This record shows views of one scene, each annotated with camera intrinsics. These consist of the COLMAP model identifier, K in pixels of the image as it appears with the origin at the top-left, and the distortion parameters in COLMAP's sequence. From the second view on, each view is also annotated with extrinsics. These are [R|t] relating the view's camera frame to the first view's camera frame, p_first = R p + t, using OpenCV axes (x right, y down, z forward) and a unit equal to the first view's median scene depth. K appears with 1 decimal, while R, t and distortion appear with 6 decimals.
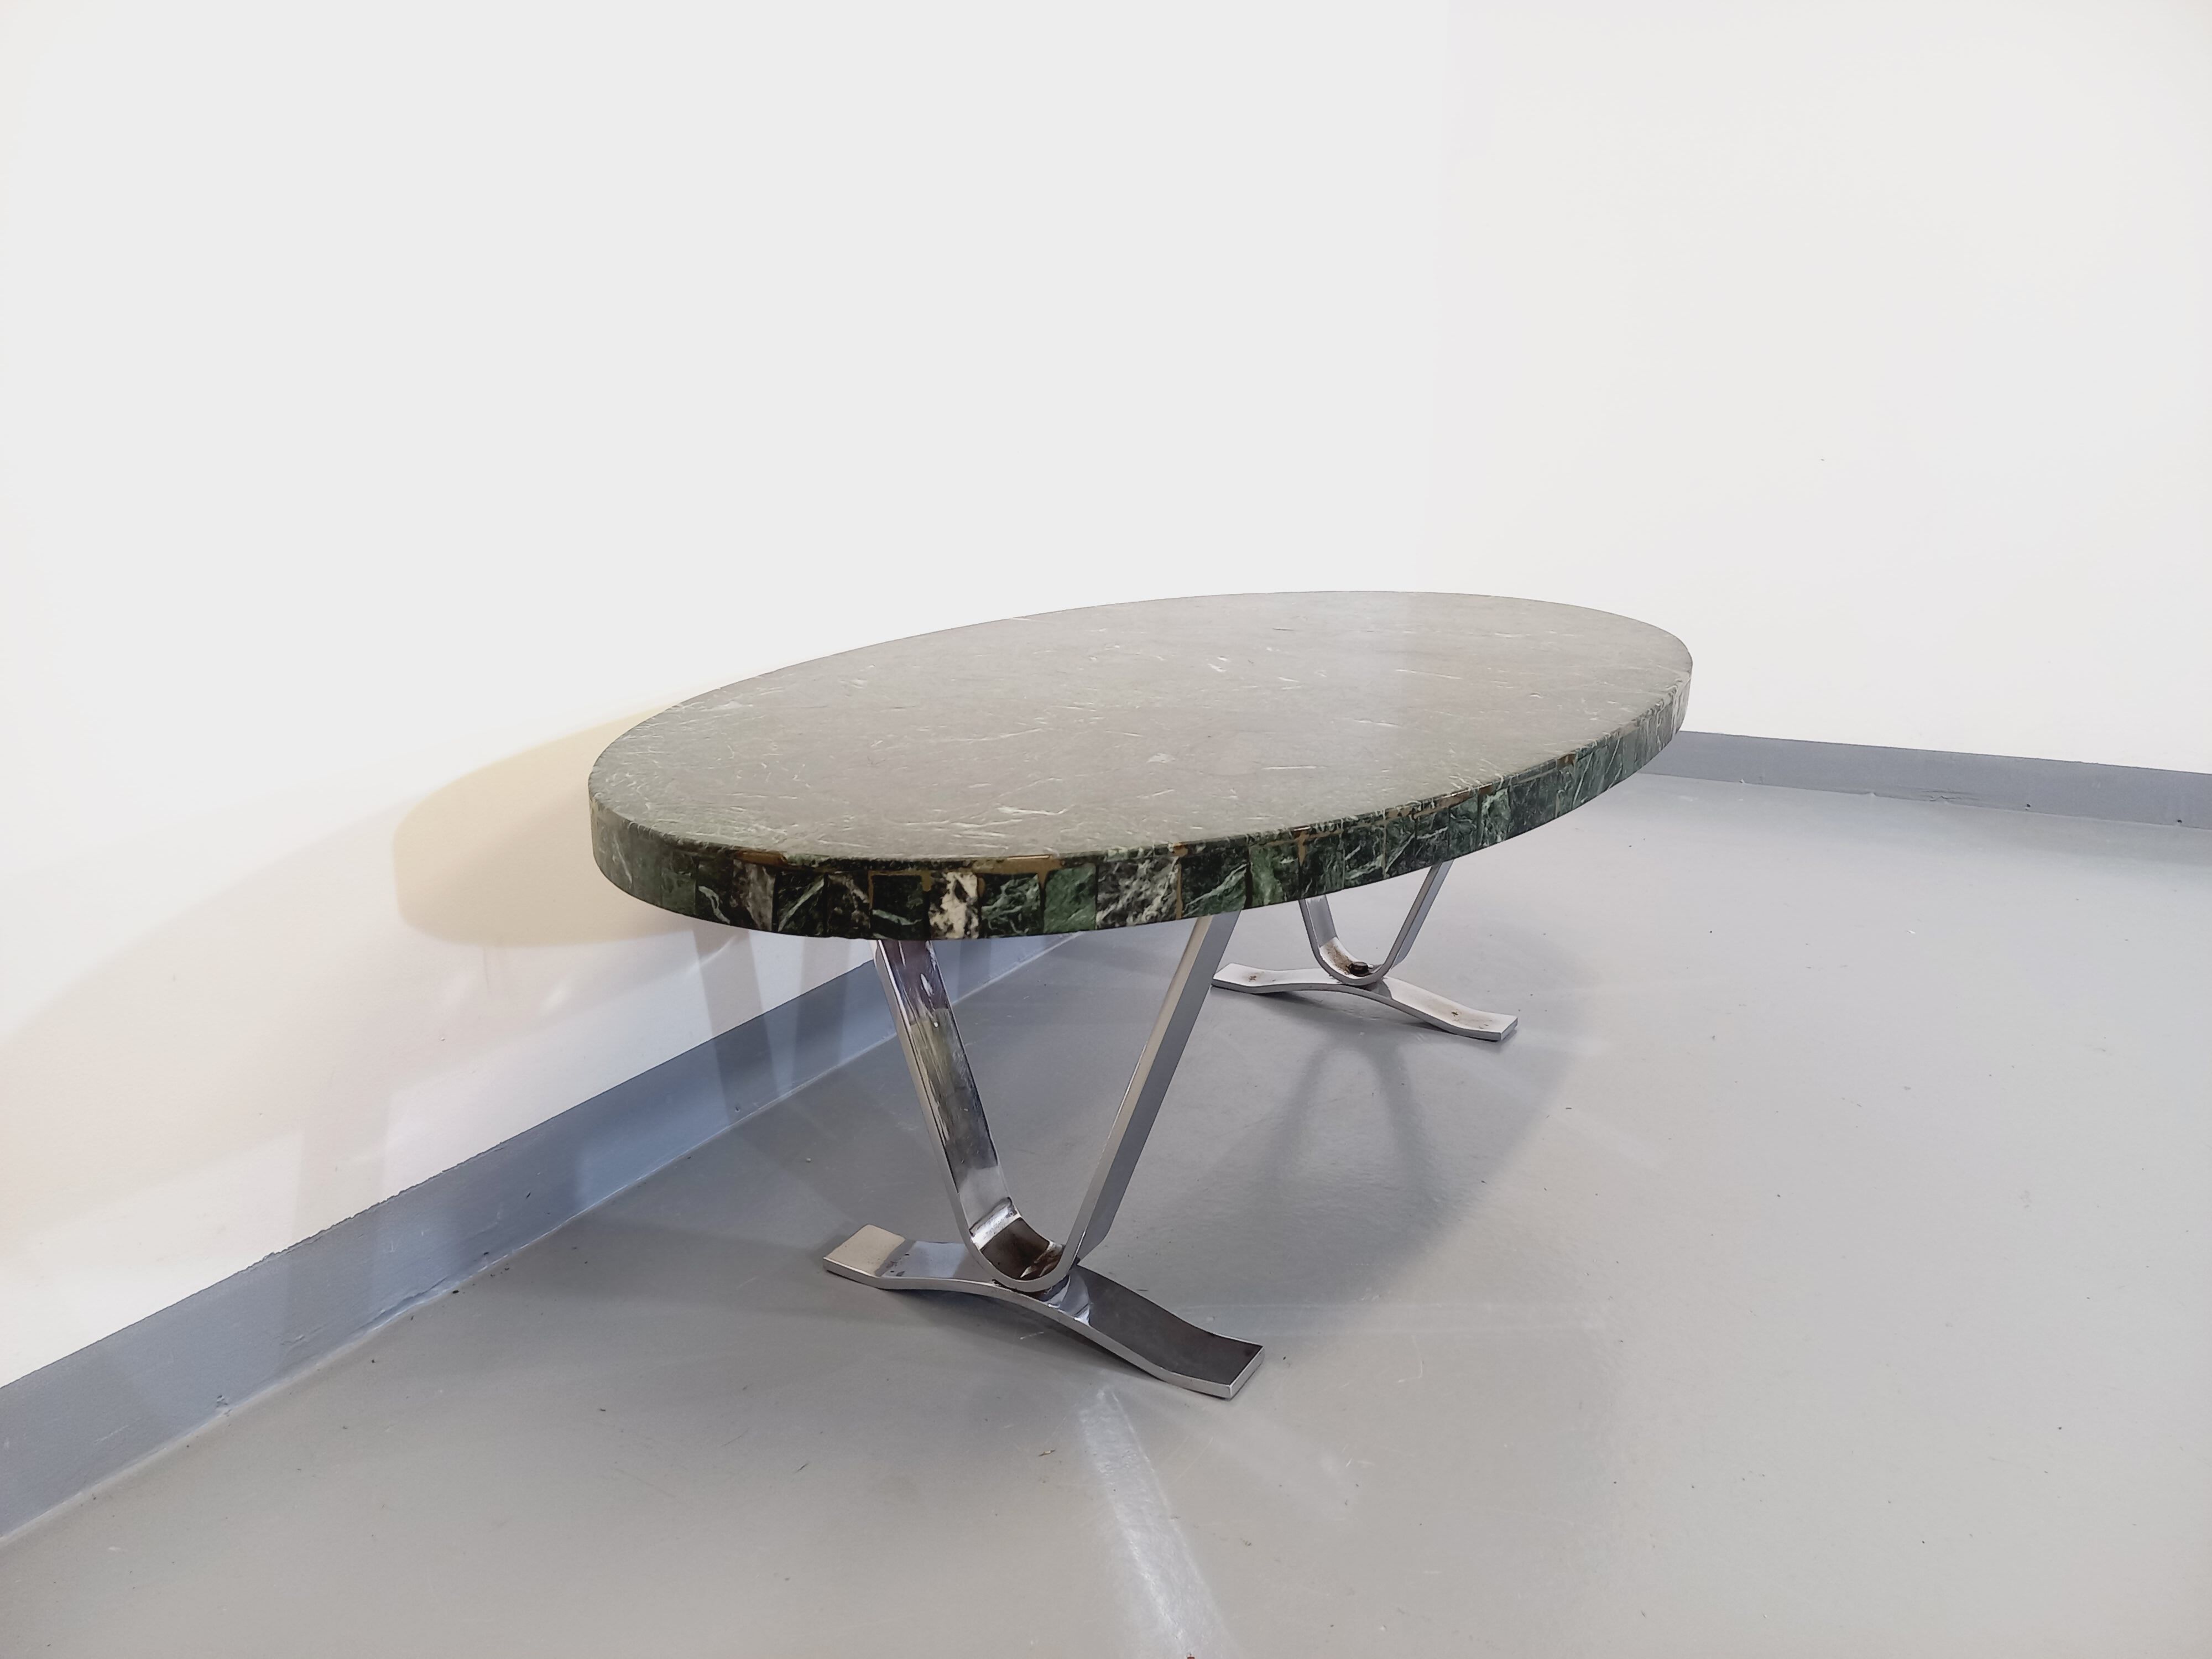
lens RADIAL K [[1620.9, 0, 1095.7], [0, 1620.9, 828.2], [0, 0, 1]] dist [0.080813, -0.056344]
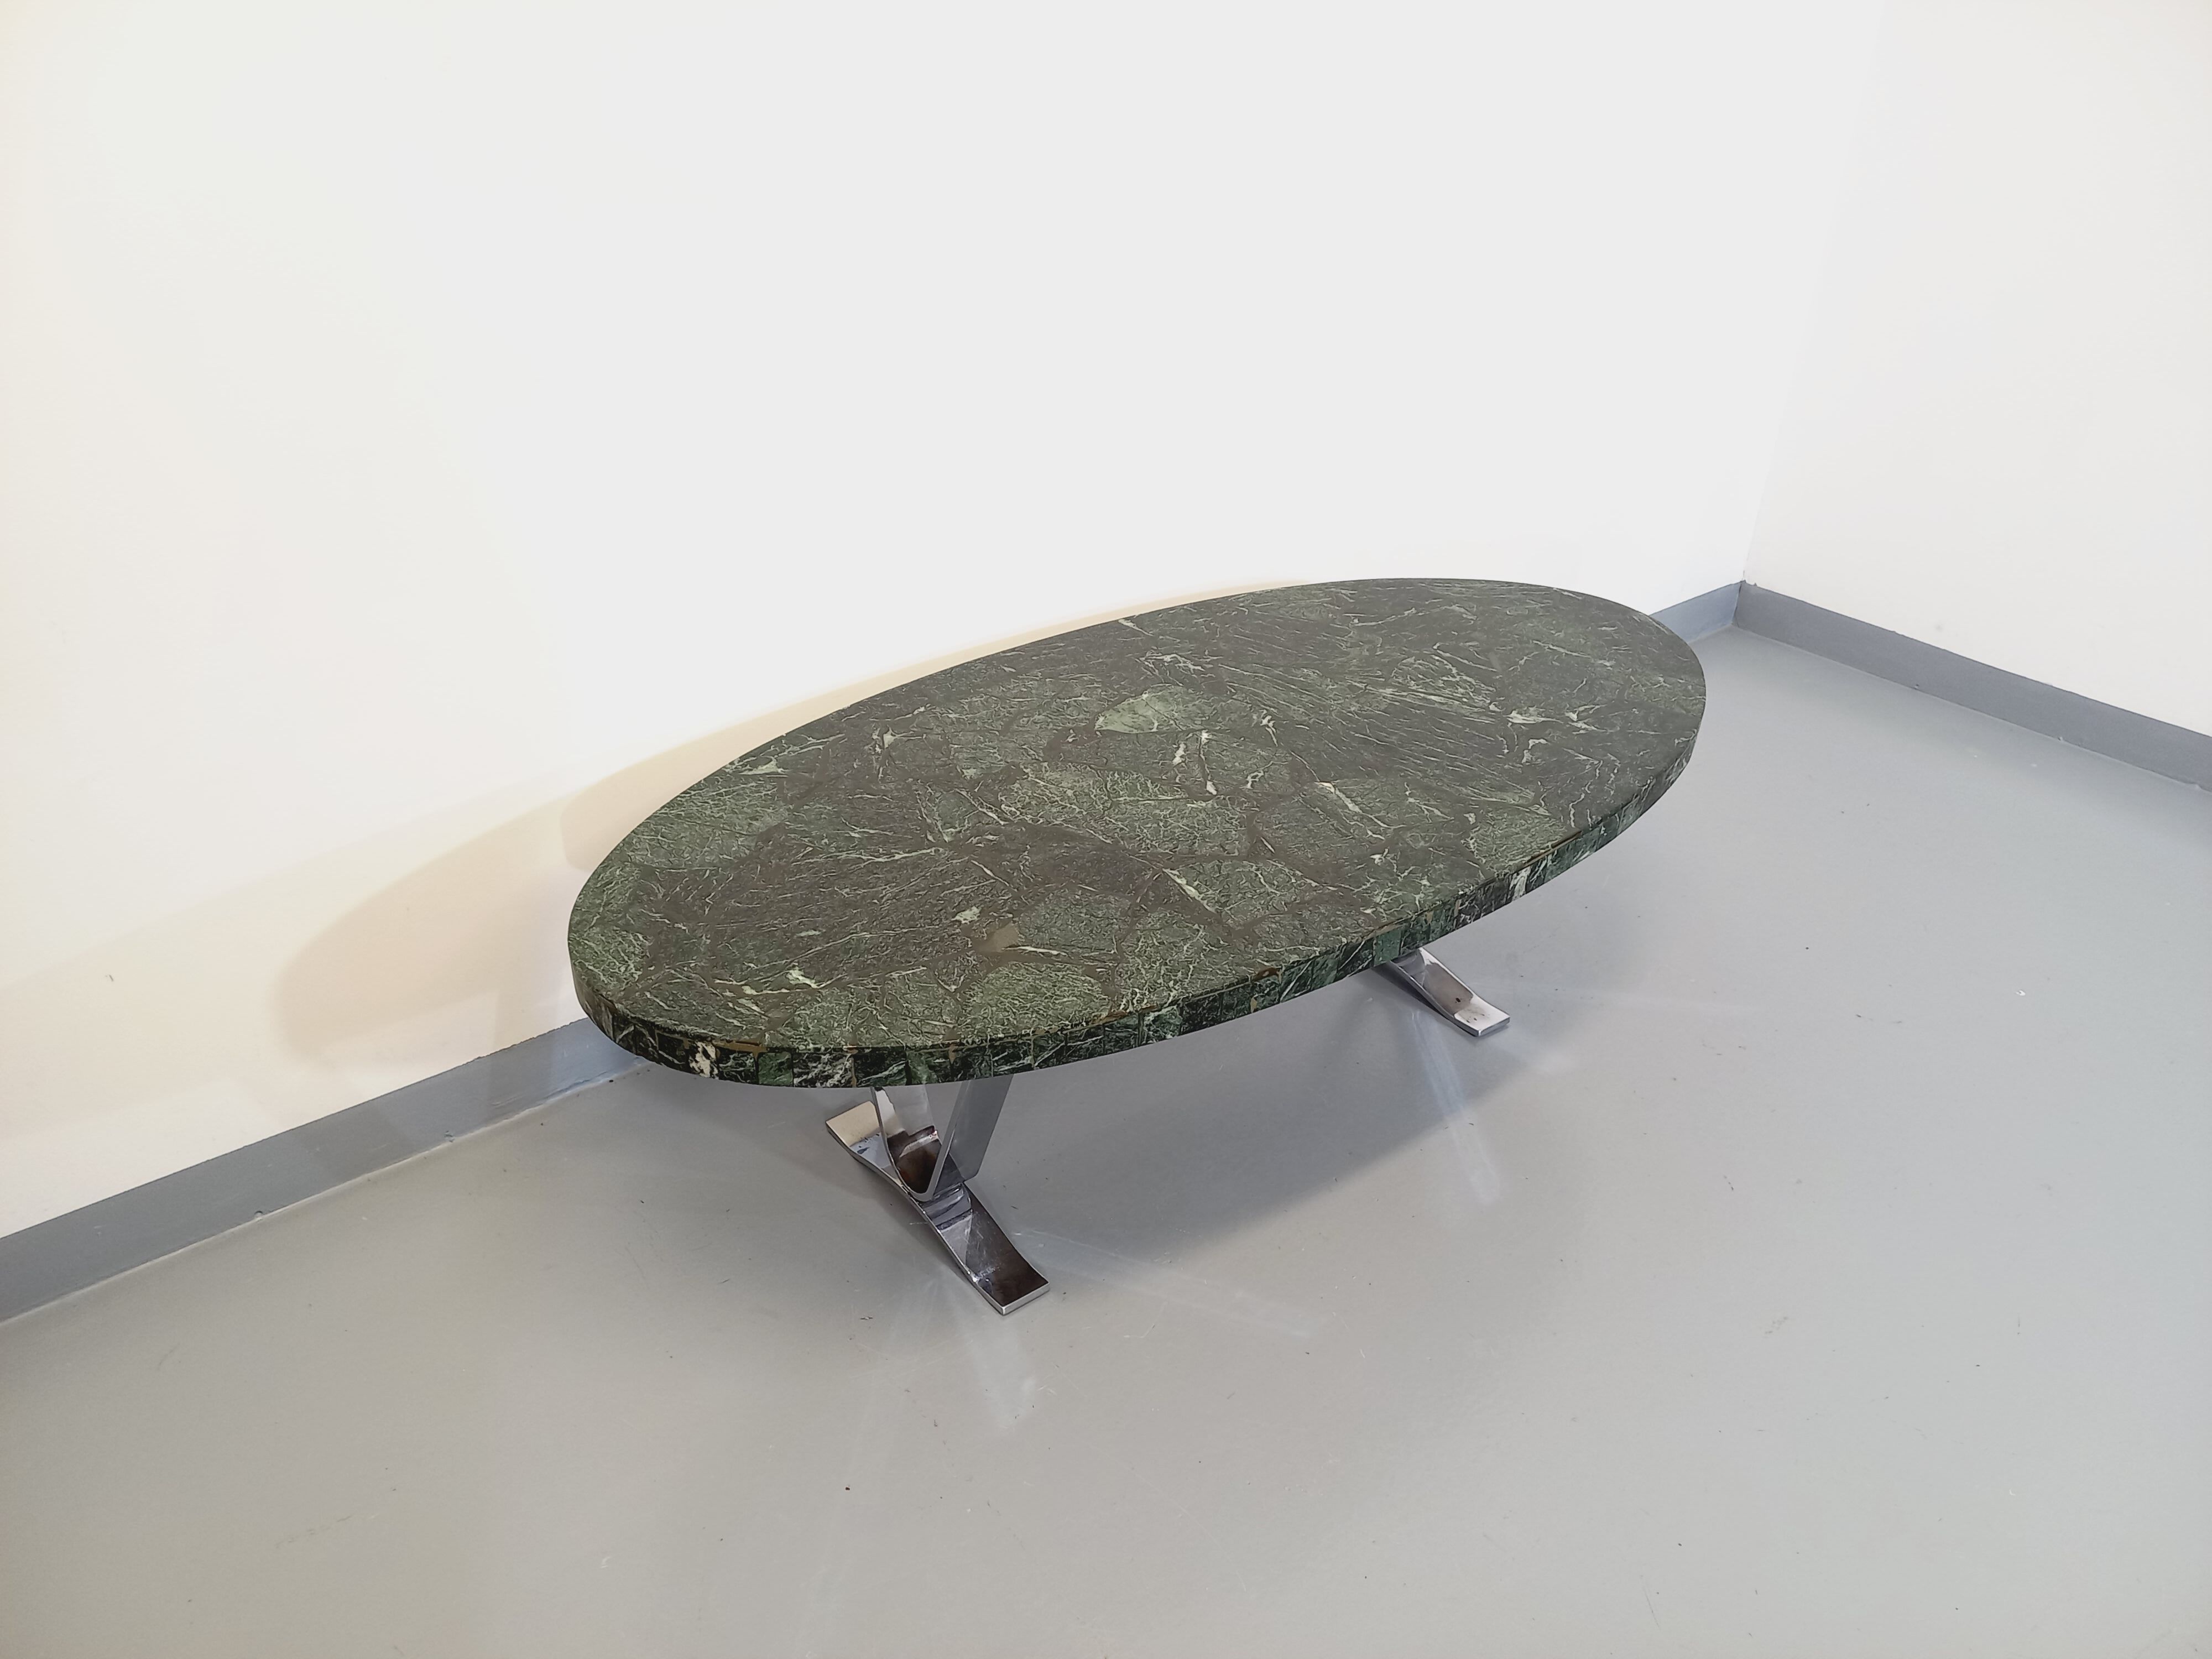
lens RADIAL K [[1610.9, 0, 1111.1], [0, 1610.9, 814.7], [0, 0, 1]] dist [0.119998, -0.129837]
pose [[0.923881, 0.208860, -0.320658, 0.701387], [-0.120313, 0.953968, 0.274719, -0.629755], [0.363275, -0.215228, 0.906481, -0.240630]]
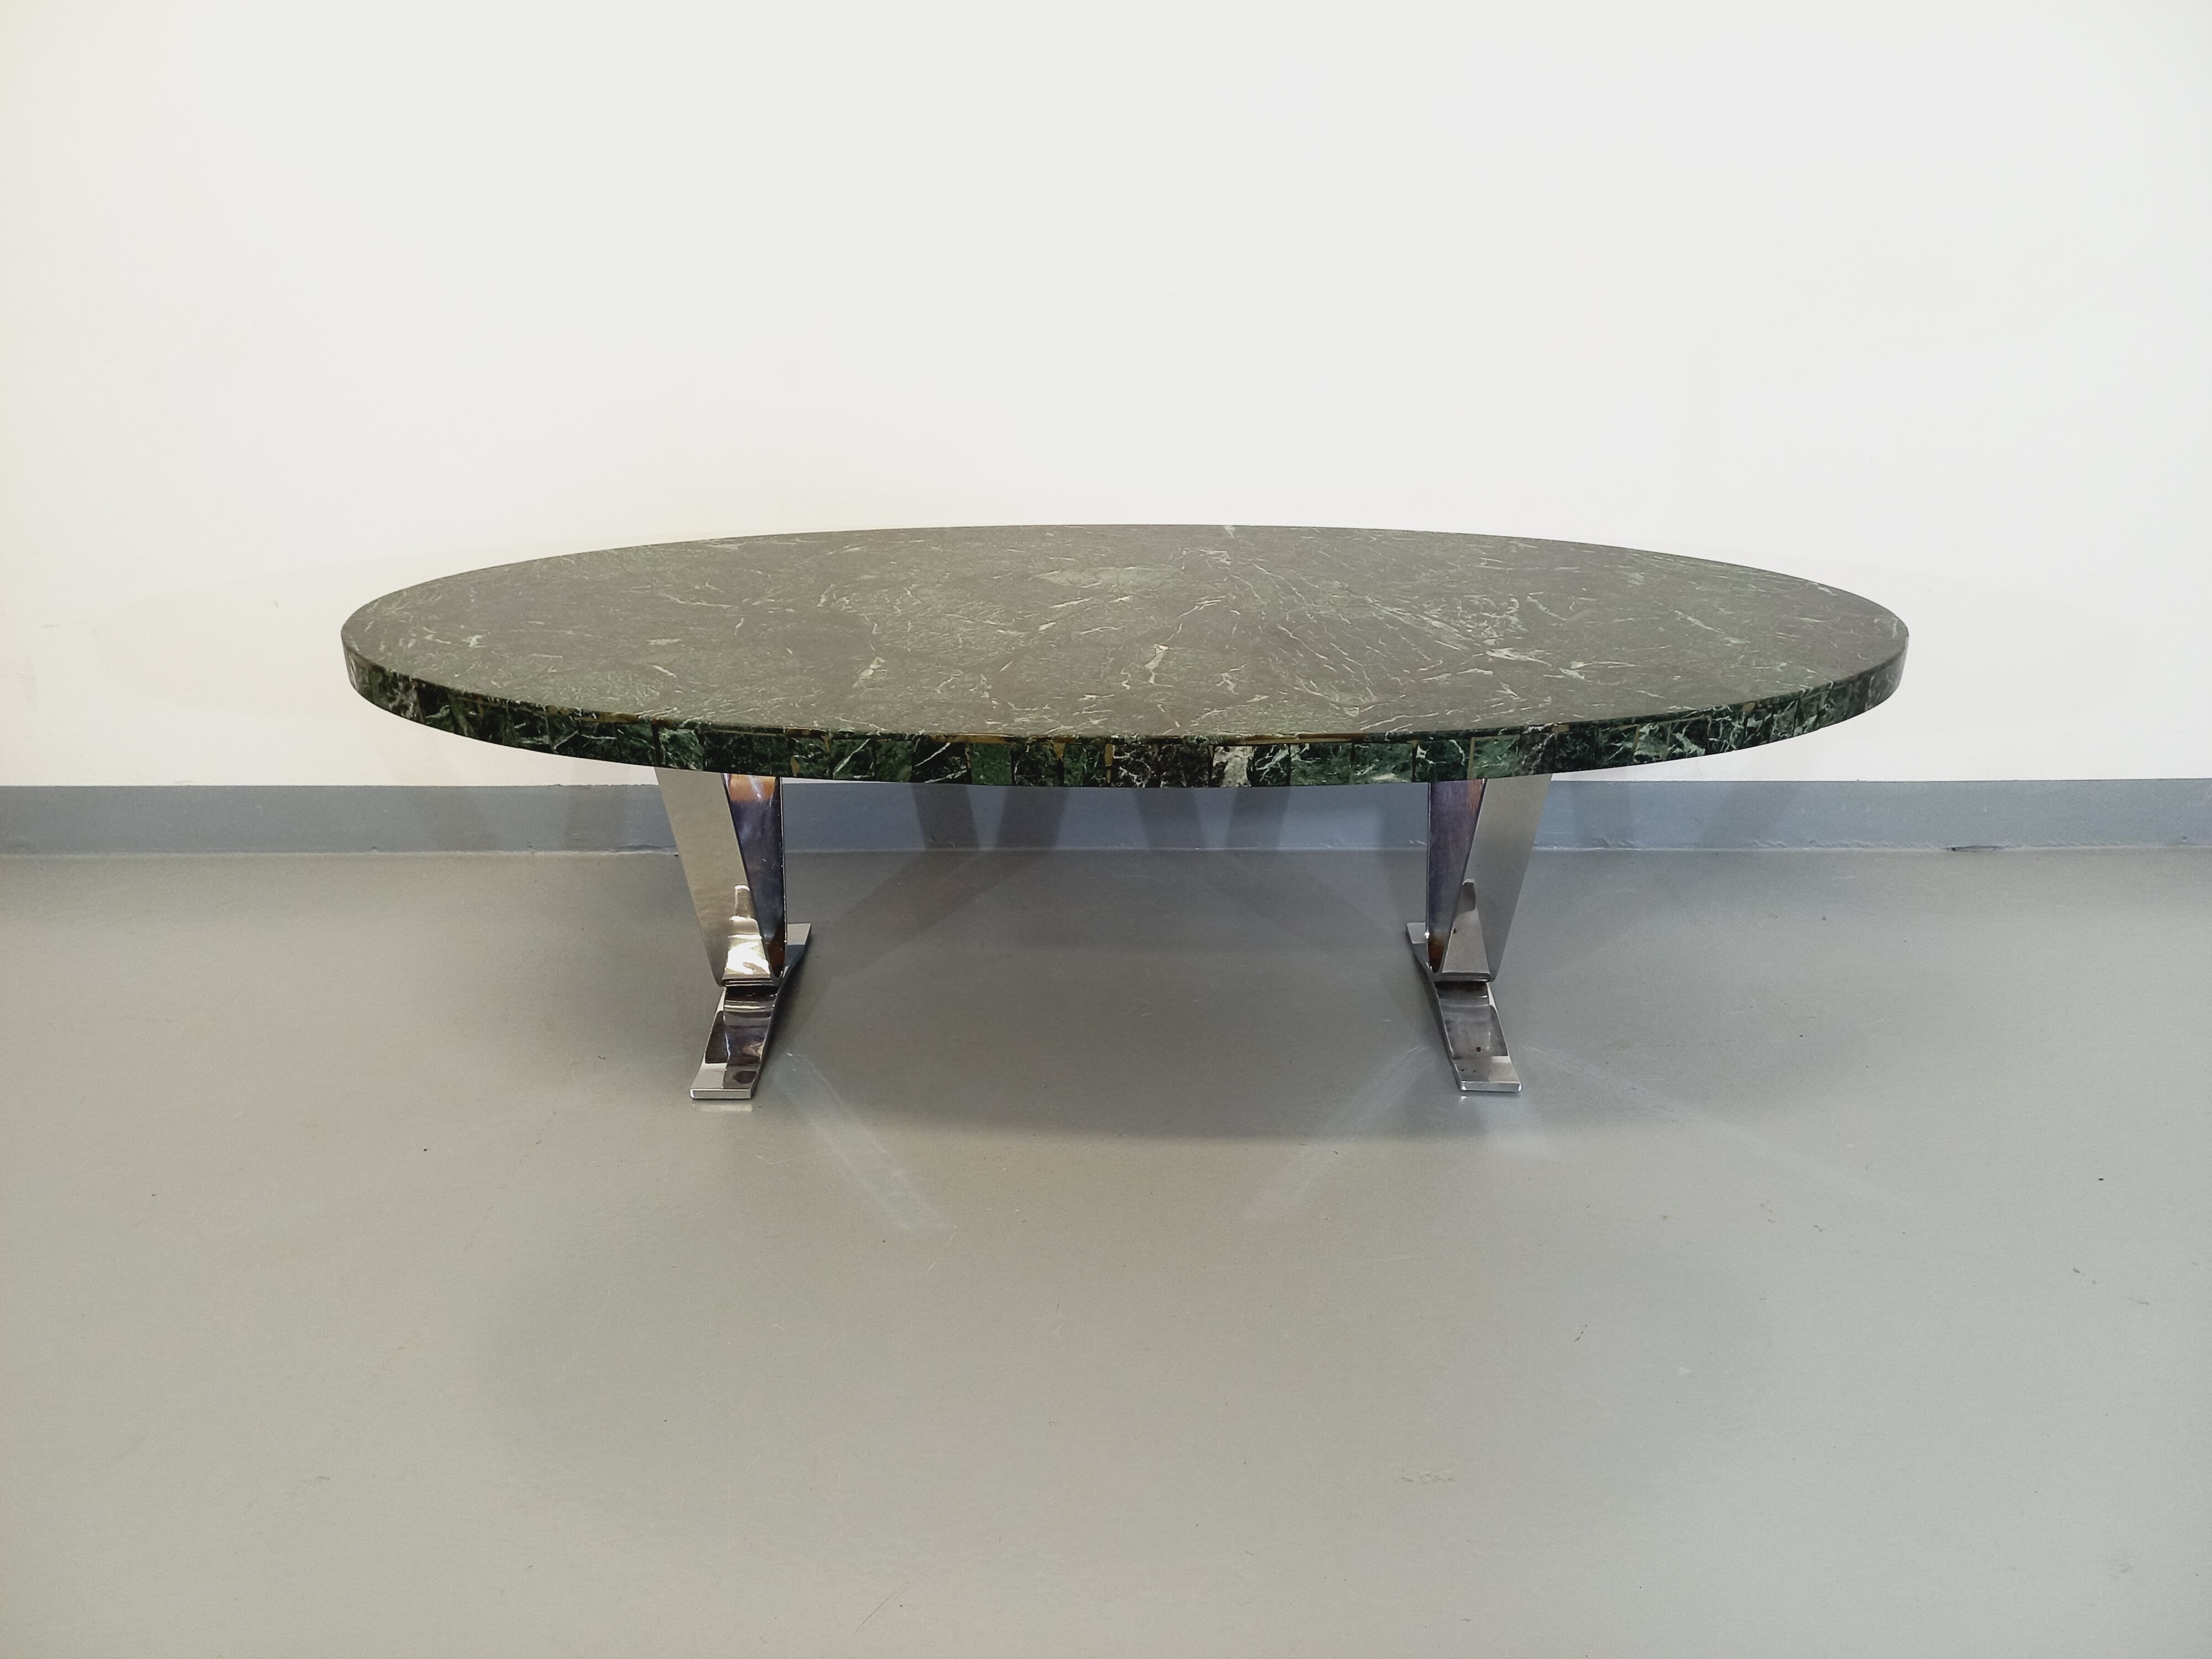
lens RADIAL K [[1601.6, 0, 1106.0], [0, 1601.6, 829.5], [0, 0, 1]] dist [0.127429, -0.218803]
pose [[0.482869, 0.340270, -0.806879, 1.680517], [-0.212871, 0.939390, 0.268761, -0.414921], [0.849425, 0.041985, 0.526036, 0.721064]]
